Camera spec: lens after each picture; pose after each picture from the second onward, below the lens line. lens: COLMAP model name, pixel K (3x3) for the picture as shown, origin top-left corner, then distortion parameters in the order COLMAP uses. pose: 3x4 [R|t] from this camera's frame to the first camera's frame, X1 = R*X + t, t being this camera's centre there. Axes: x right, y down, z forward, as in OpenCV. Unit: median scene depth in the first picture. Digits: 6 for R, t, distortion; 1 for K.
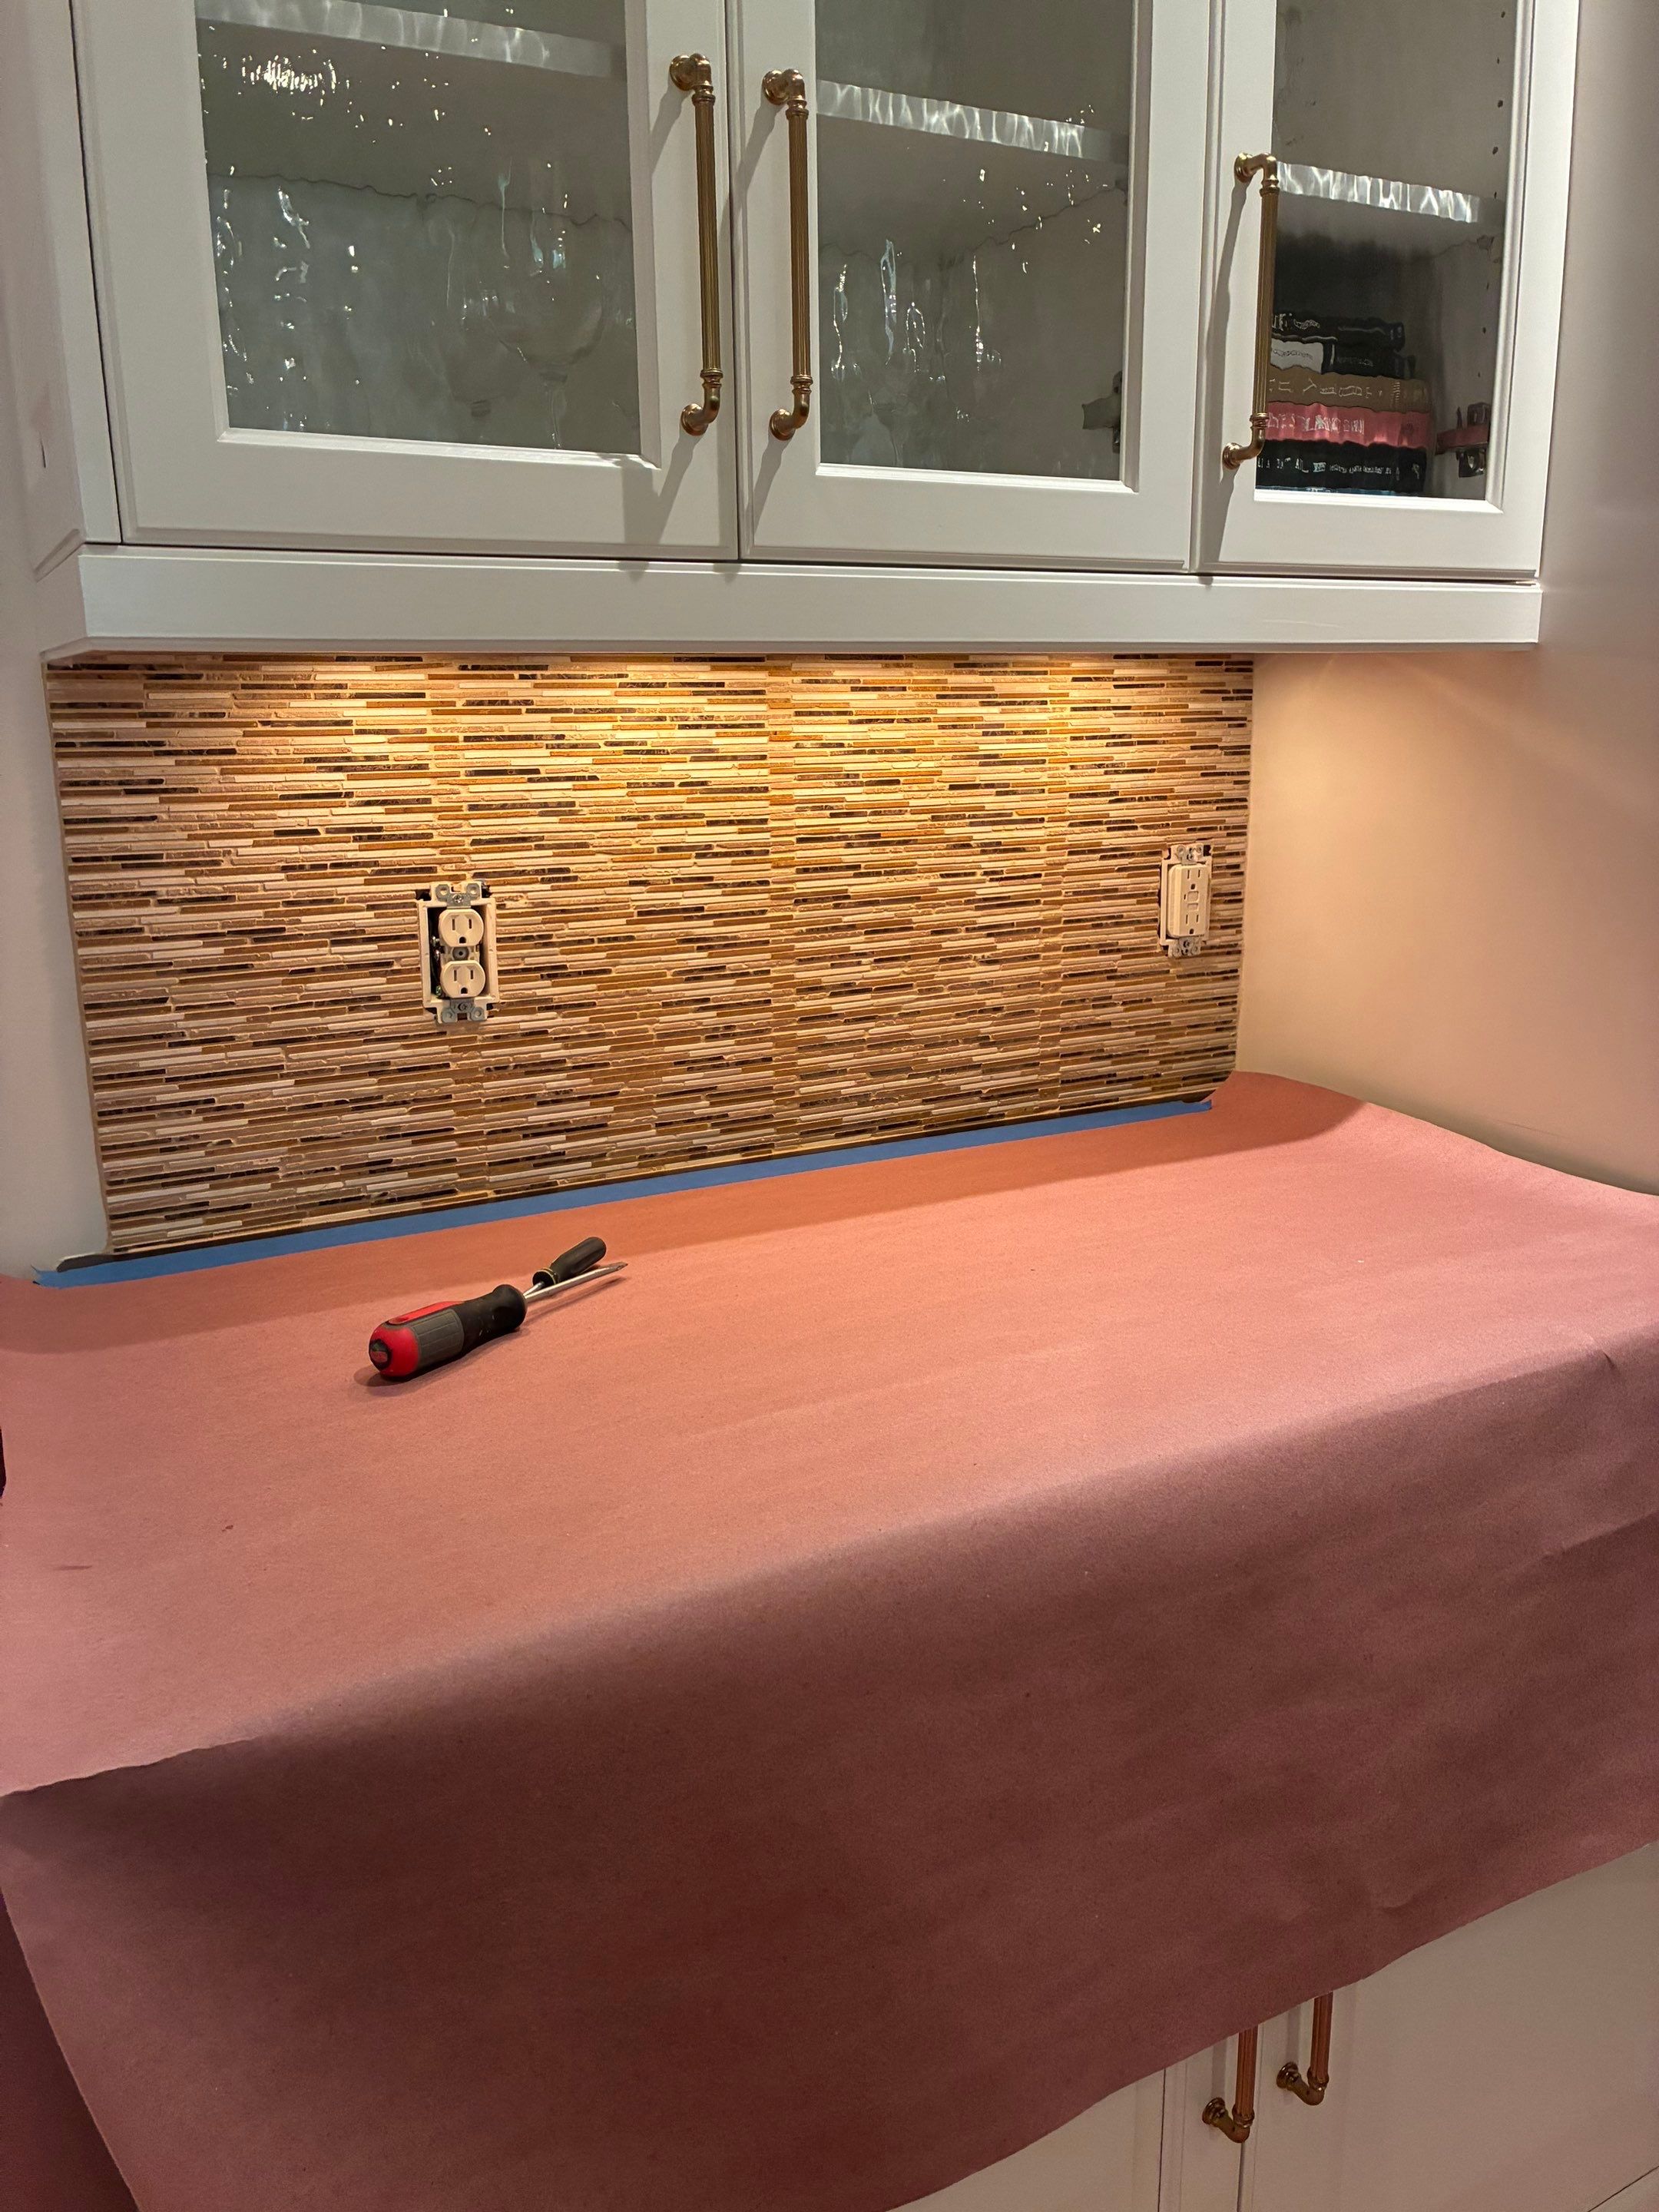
lens RADIAL K [[1666.7, 0, 824.0], [0, 1666.7, 1128.3], [0, 0, 1]] dist [0.045242, -0.055860]
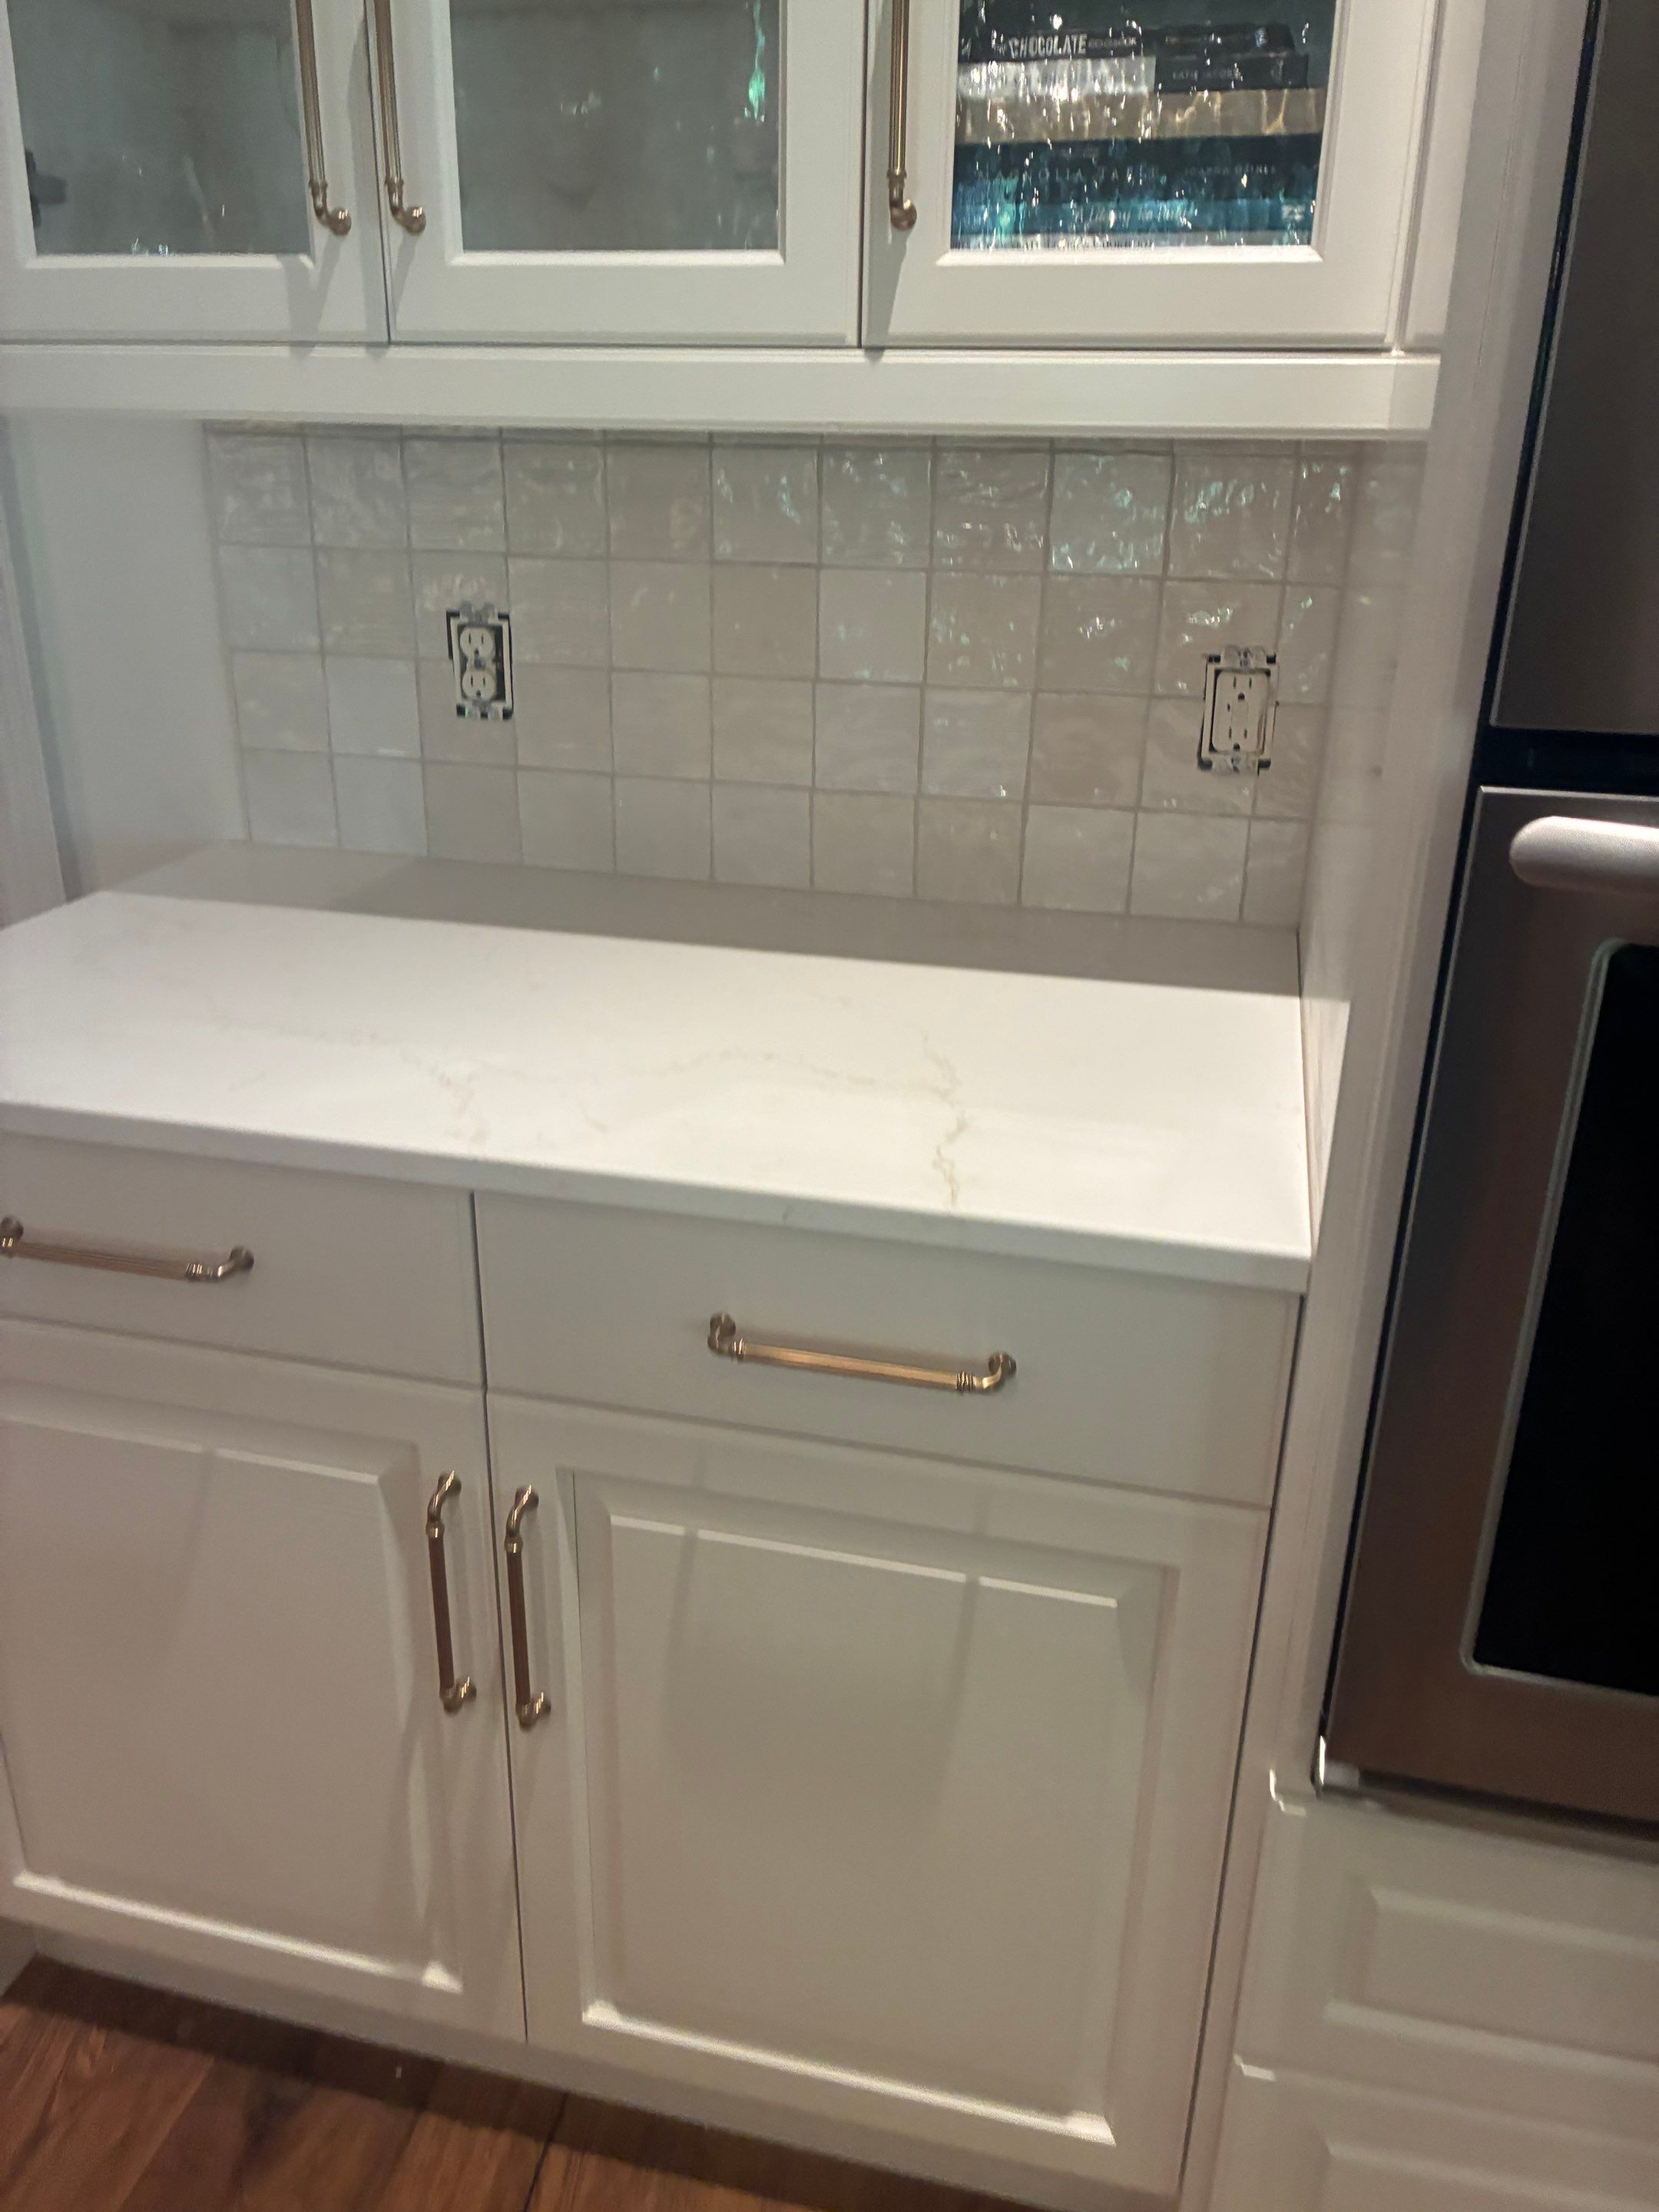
lens RADIAL K [[1666.7, 0, 811.1], [0, 1666.7, 1090.8], [0, 0, 1]] dist [0.045242, -0.055860]
pose [[0.733891, 0.278591, -0.619508, 0.902464], [-0.186970, 0.959645, 0.210058, -0.120965], [0.653028, -0.038330, 0.756363, 0.245335]]
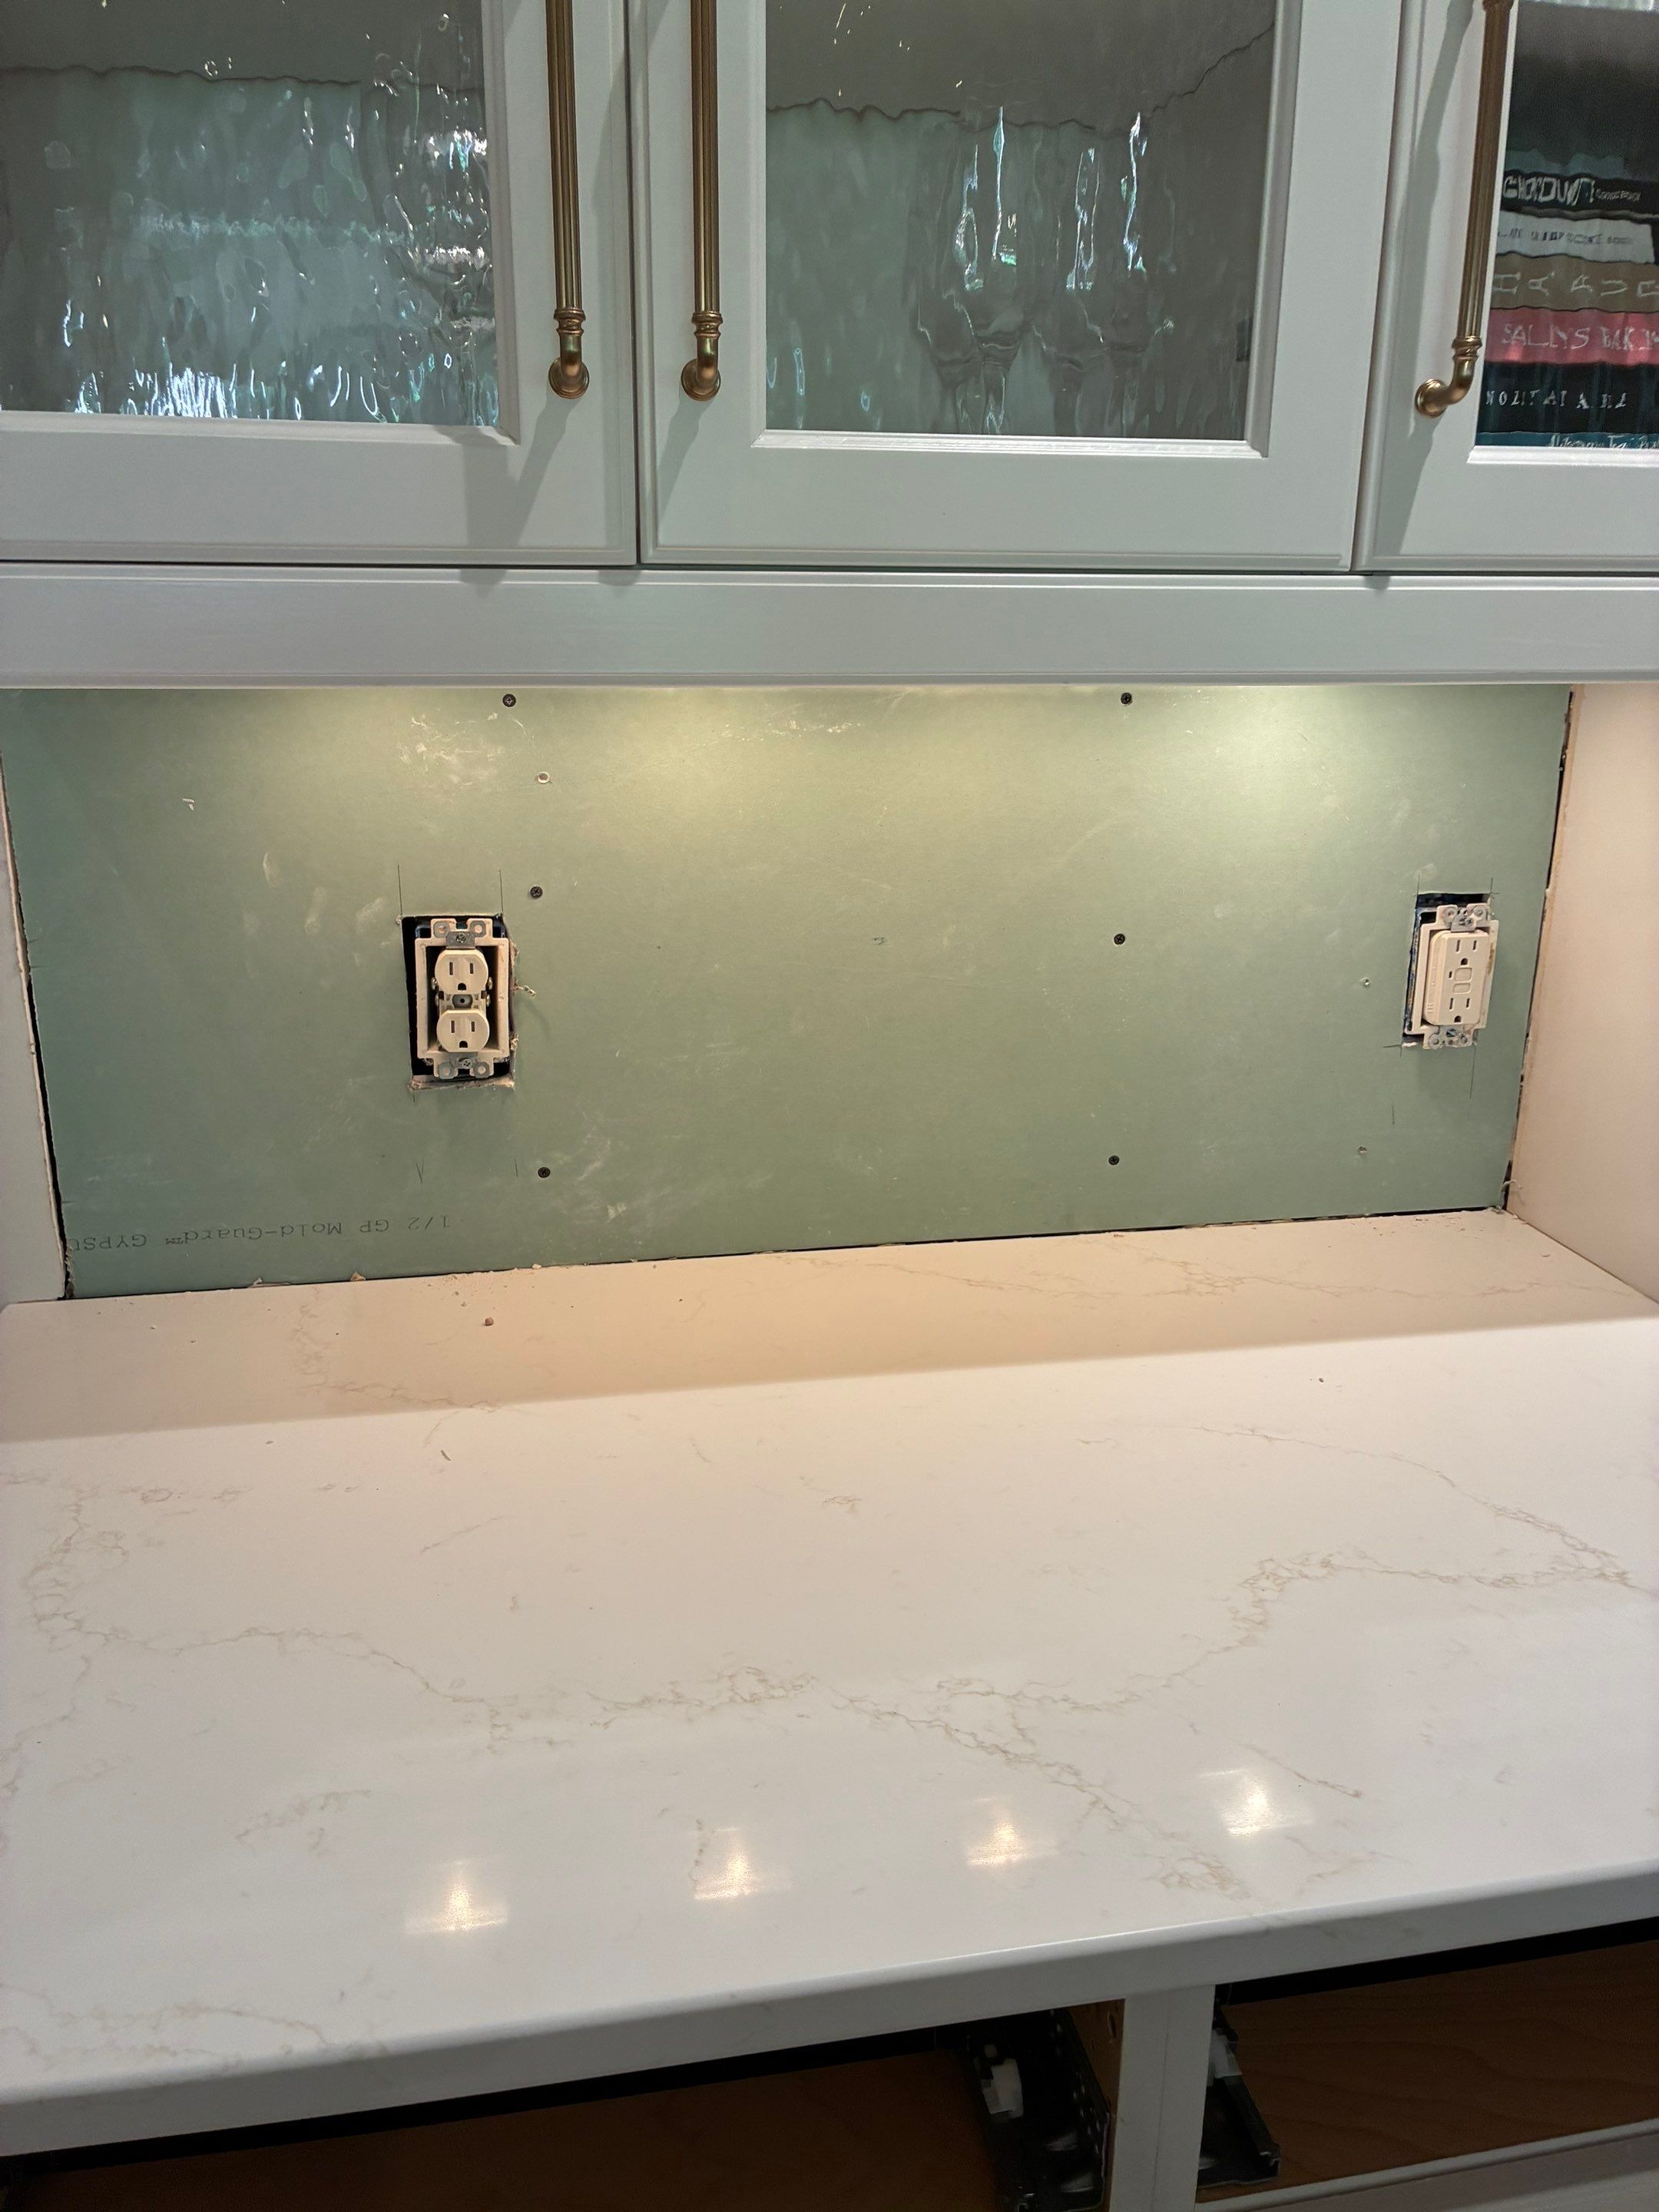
lens RADIAL K [[1666.7, 0, 800.2], [0, 1666.7, 1110.8], [0, 0, 1]] dist [0.045242, -0.055860]
pose [[0.950012, 0.105906, -0.293702, 0.227900], [-0.093265, 0.994022, 0.056759, -0.127127], [0.297958, -0.026530, 0.954210, 0.262623]]
